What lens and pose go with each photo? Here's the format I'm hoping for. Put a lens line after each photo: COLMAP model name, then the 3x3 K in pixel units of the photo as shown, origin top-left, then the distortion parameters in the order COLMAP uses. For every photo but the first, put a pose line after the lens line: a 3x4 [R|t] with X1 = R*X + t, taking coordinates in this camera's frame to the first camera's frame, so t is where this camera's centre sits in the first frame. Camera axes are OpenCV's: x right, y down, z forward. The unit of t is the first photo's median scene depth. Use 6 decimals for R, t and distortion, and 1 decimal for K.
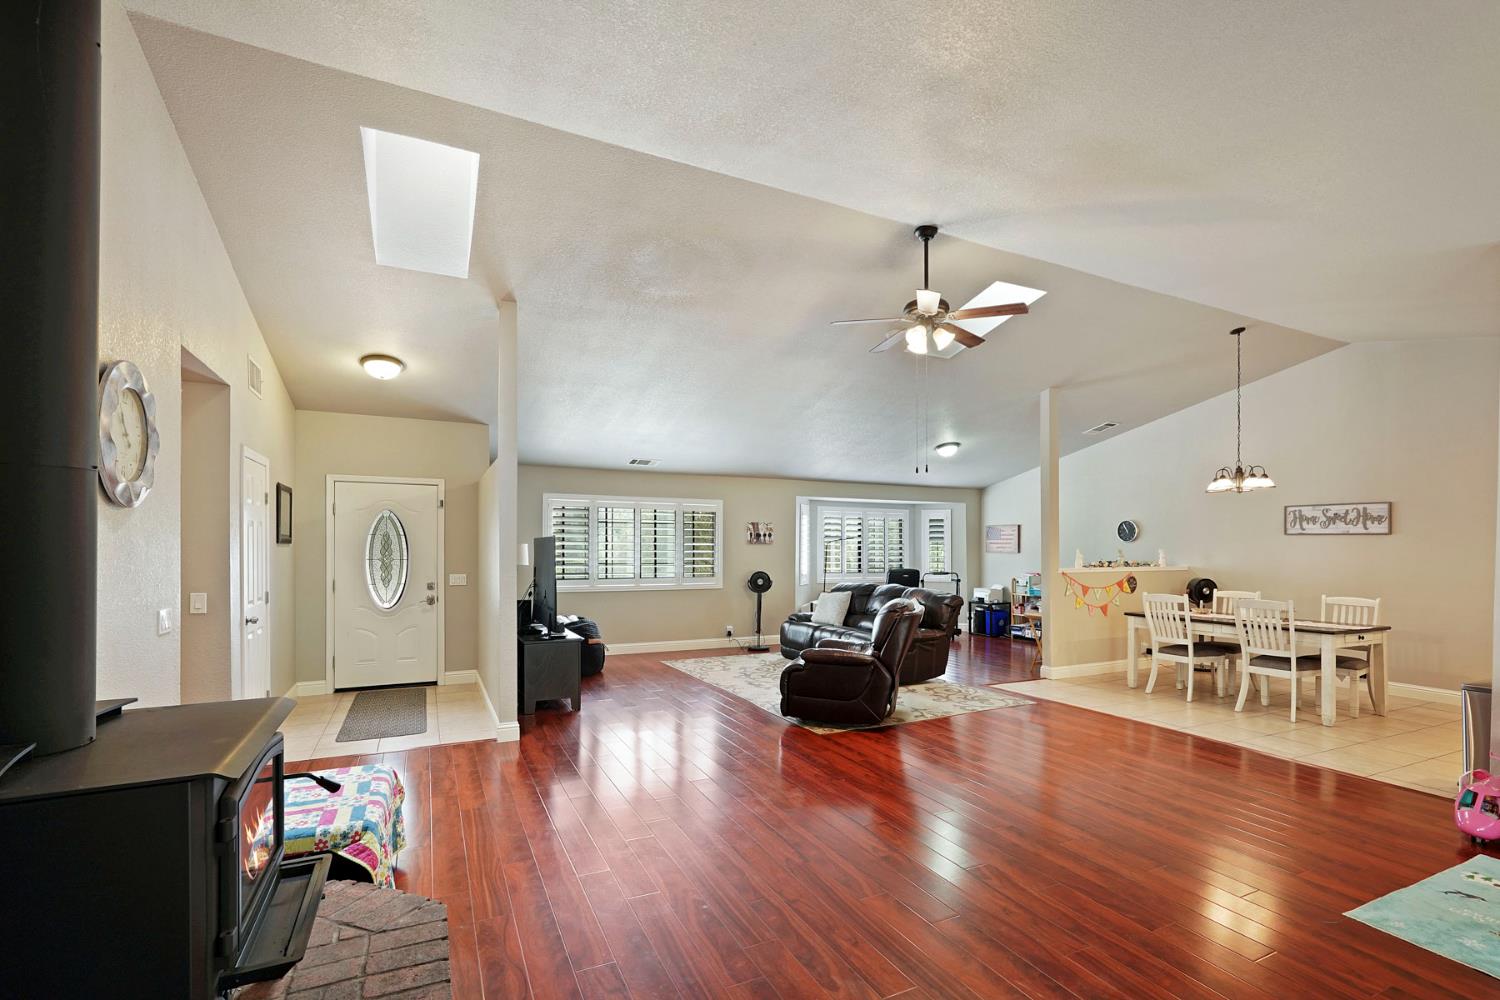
lens RADIAL K [[681.2, 0, 754.1], [0, 681.2, 539.1], [0, 0, 1]] dist [-0.002060, 0.000289]
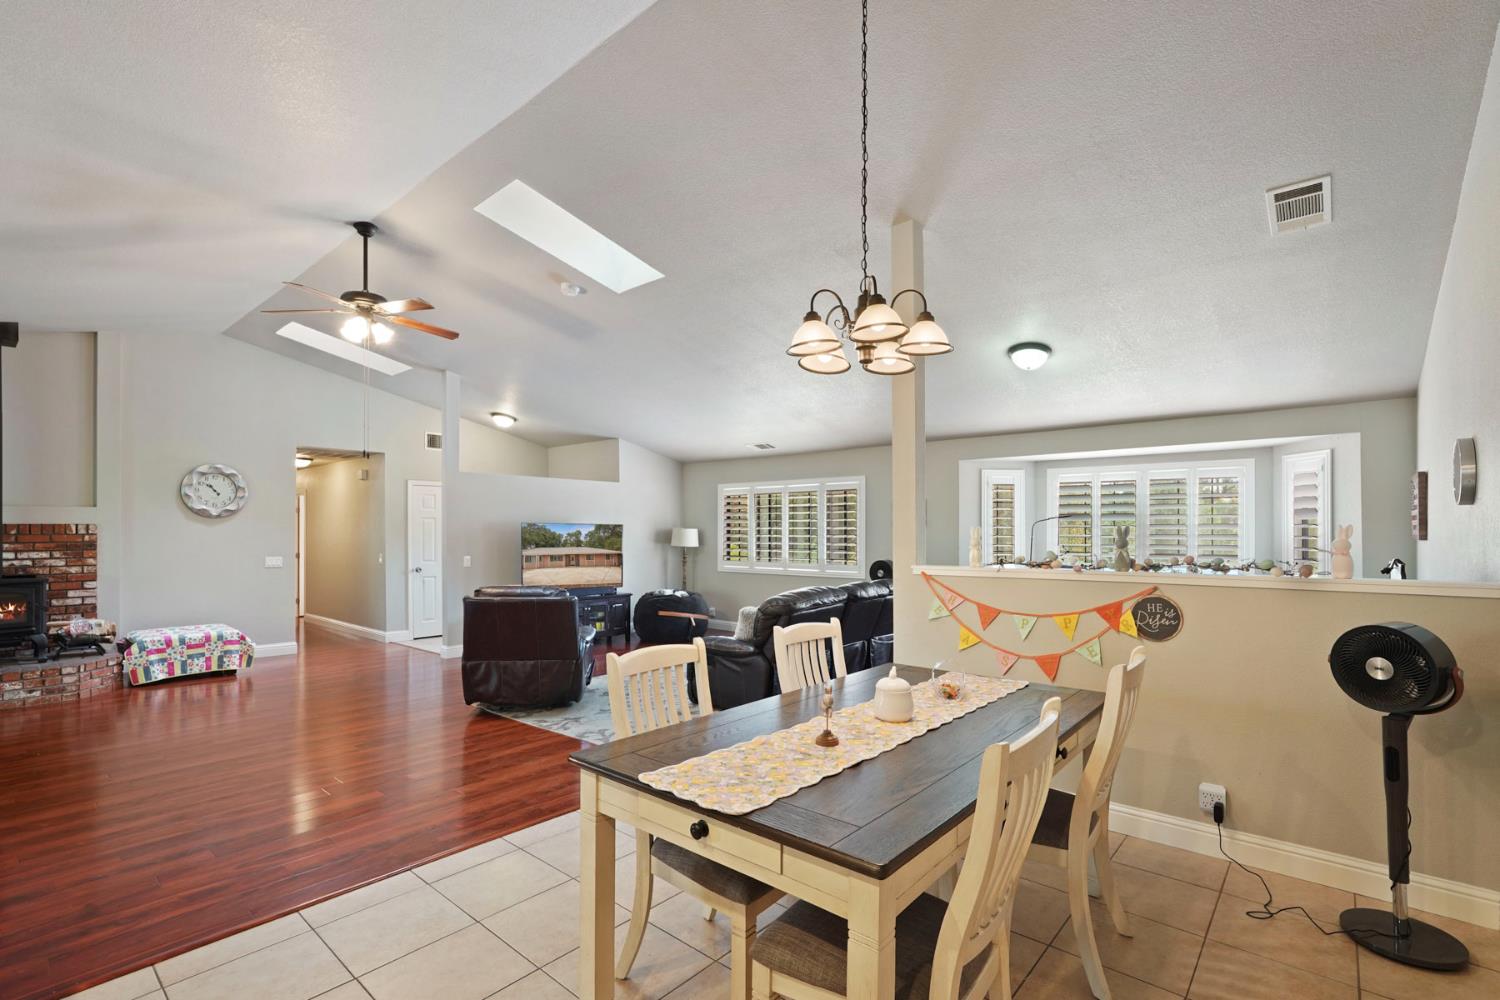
lens RADIAL K [[685.4, 0, 755.5], [0, 685.4, 524.9], [0, 0, 1]] dist [-0.001295, 0.005936]
pose [[0.392515, -0.014591, -0.919630, 0.712525], [0.011839, 0.999871, -0.010811, 0.012635], [0.919669, -0.006644, 0.392637, 0.556425]]
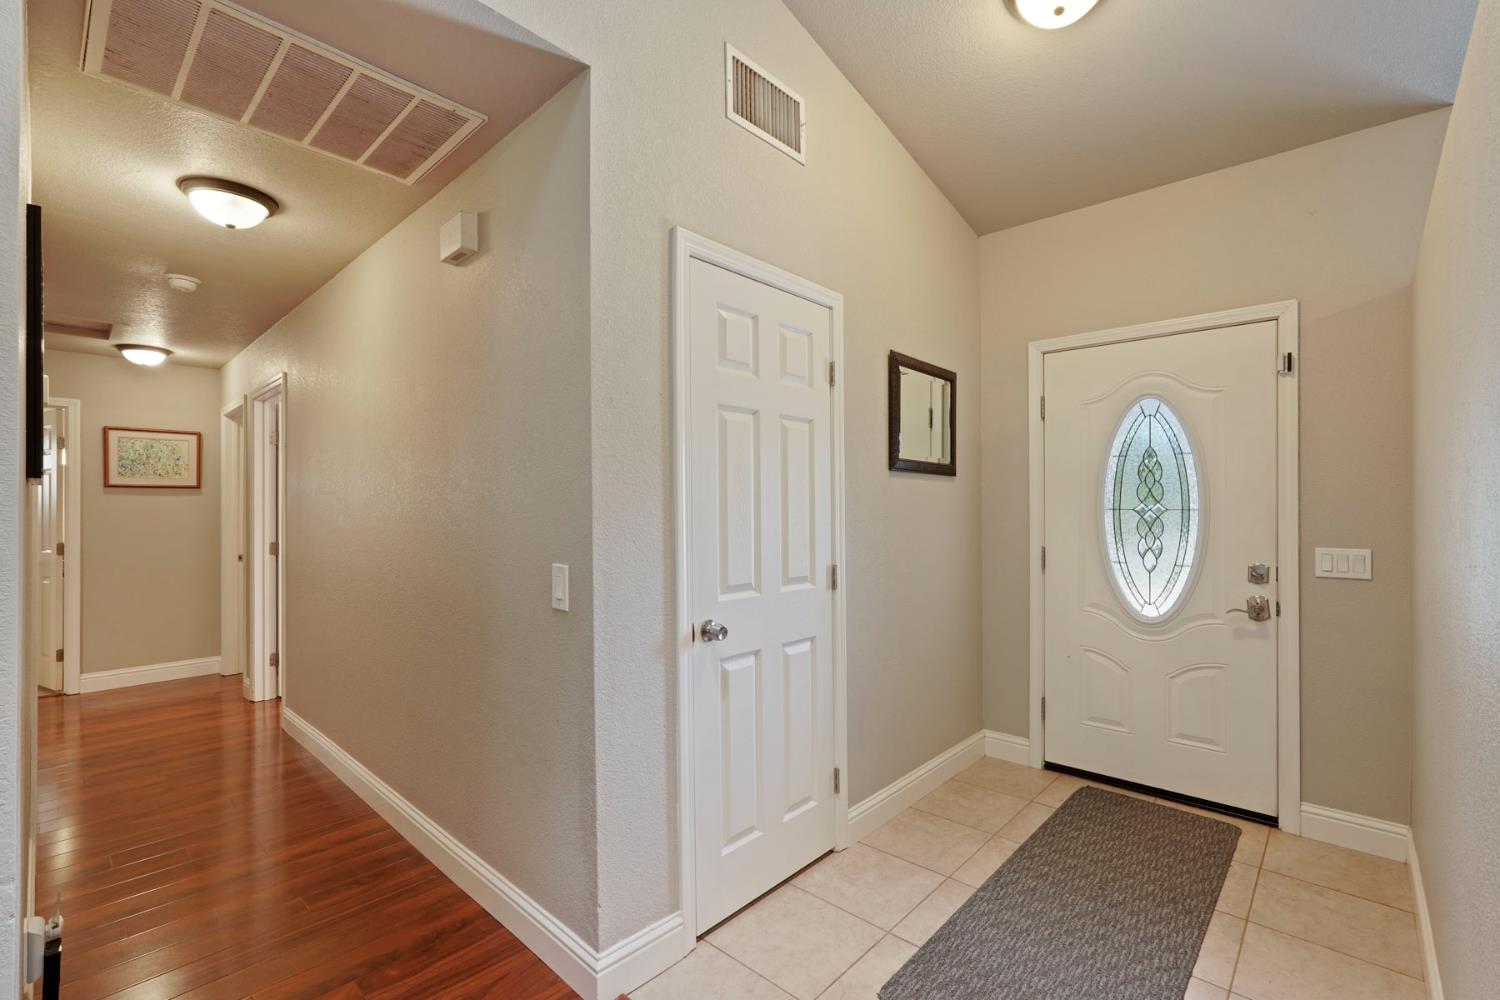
lens RADIAL K [[659.2, 0, 757.3], [0, 659.2, 513.2], [0, 0, 1]] dist [-0.001692, -0.000064]
pose [[0.369954, -0.001694, -0.929049, -0.166688], [0.009819, 0.999950, 0.002087, 0.021998], [0.928998, -0.009895, 0.369952, 0.433420]]
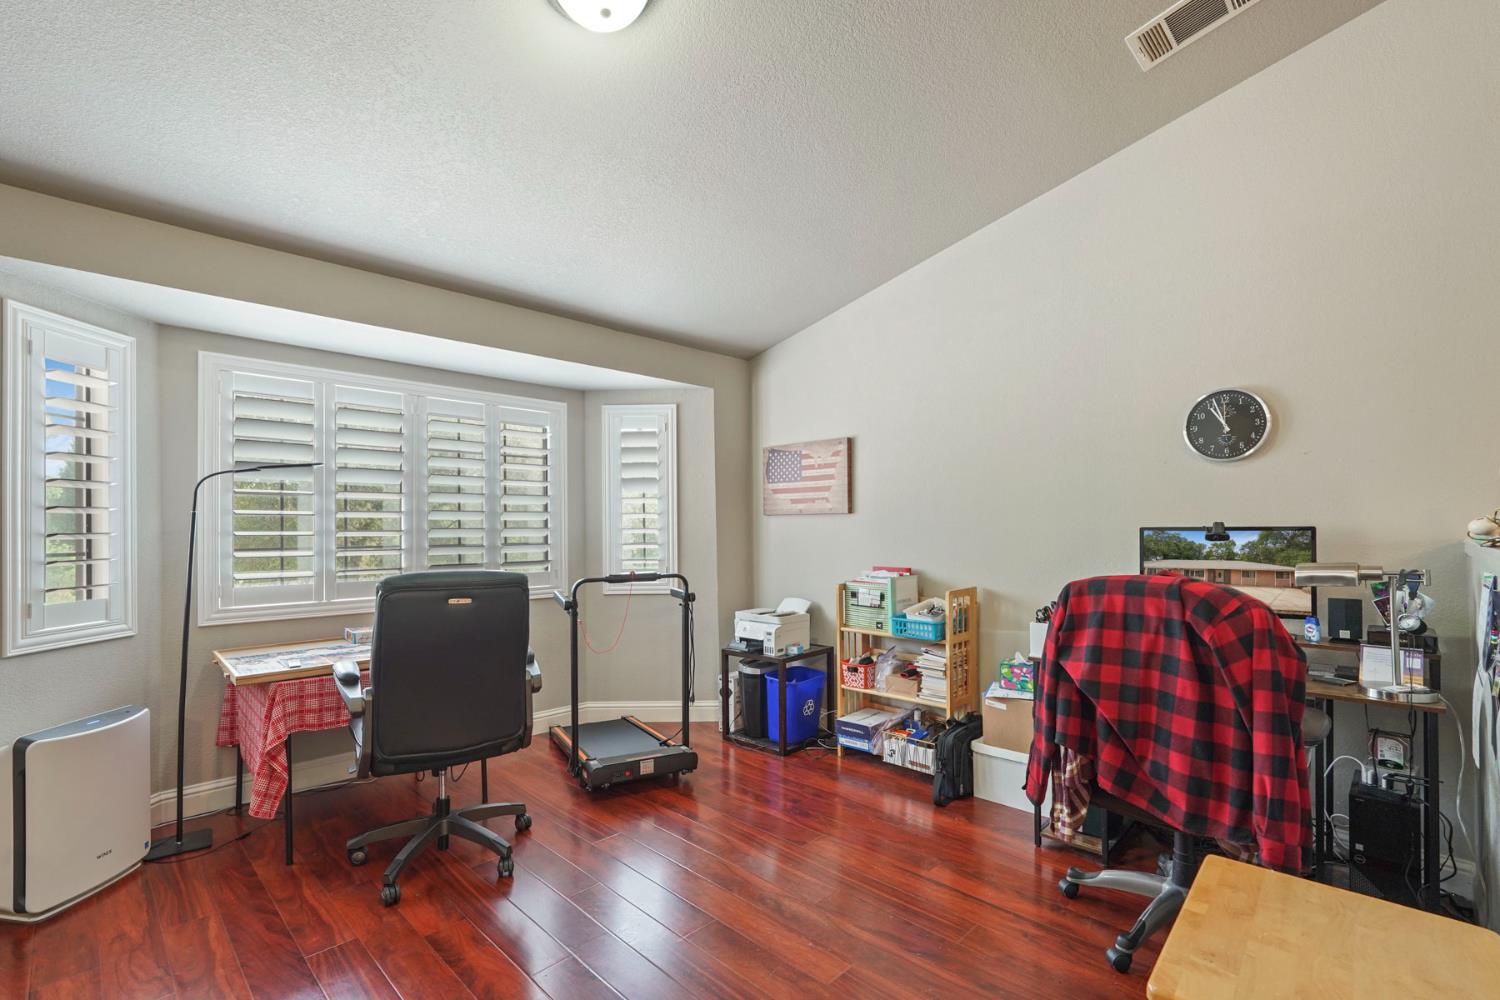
lens RADIAL K [[699.5, 0, 745.3], [0, 699.5, 522.0], [0, 0, 1]] dist [-0.002644, -0.000146]
pose [[0.947708, -0.008925, 0.319015, 0.253749], [0.008743, 0.999960, 0.002004, 0.028109], [-0.319020, 0.000890, 0.947748, 0.781338]]
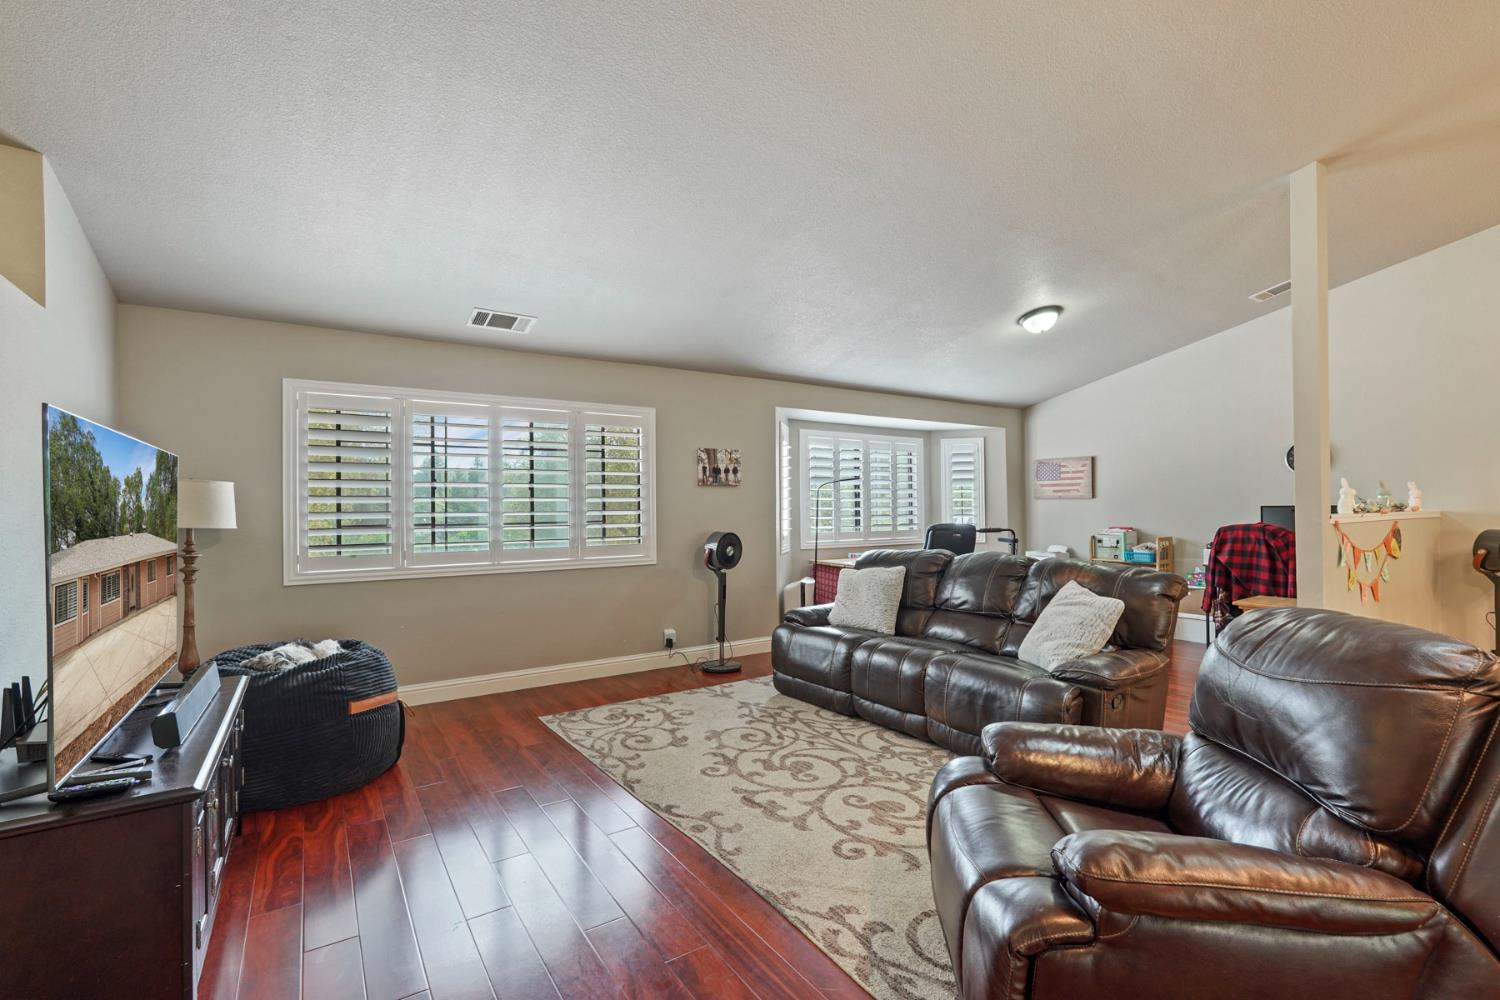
lens RADIAL K [[682.1, 0, 750.0], [0, 682.1, 500.0], [0, 0, 1]] dist [-0.001089, 0.000115]
pose [[0.991518, -0.013660, 0.129248, -0.043305], [0.013697, 0.999906, 0.000605, 0.020287], [-0.129245, 0.001171, 0.991612, 0.442527]]
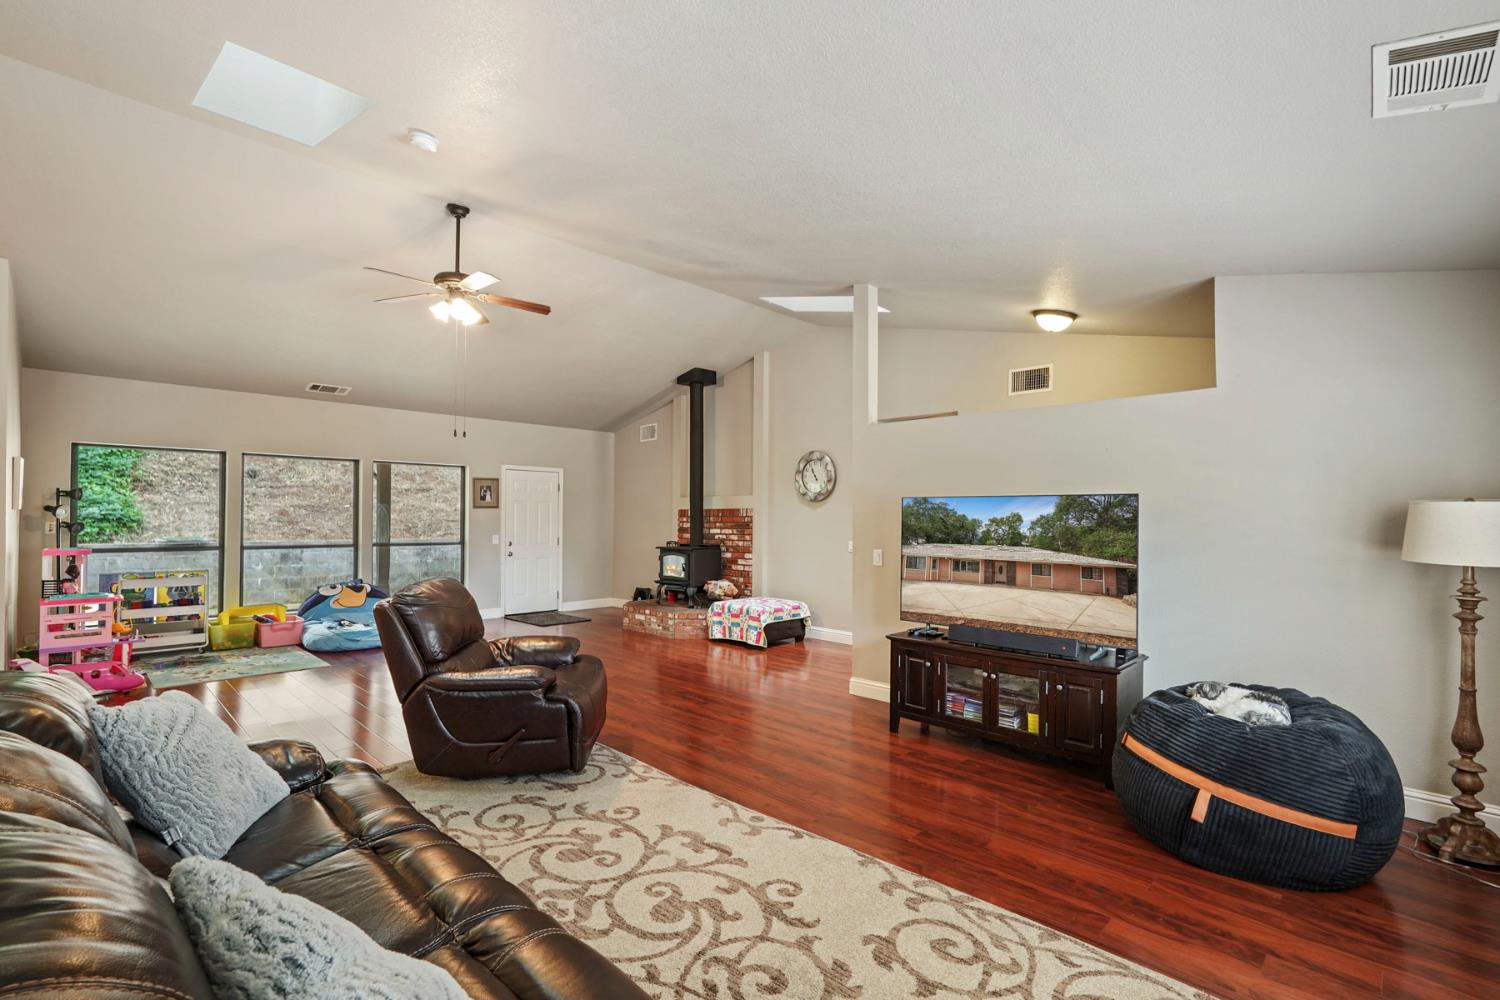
lens RADIAL K [[676.2, 0, 755.9], [0, 676.2, 515.4], [0, 0, 1]] dist [-0.002468, 0.000136]
pose [[-0.939202, -0.013023, -0.343118, 0.086035], [-0.008246, 0.999848, -0.015378, 0.018470], [0.343266, -0.011614, -0.939166, 1.046679]]
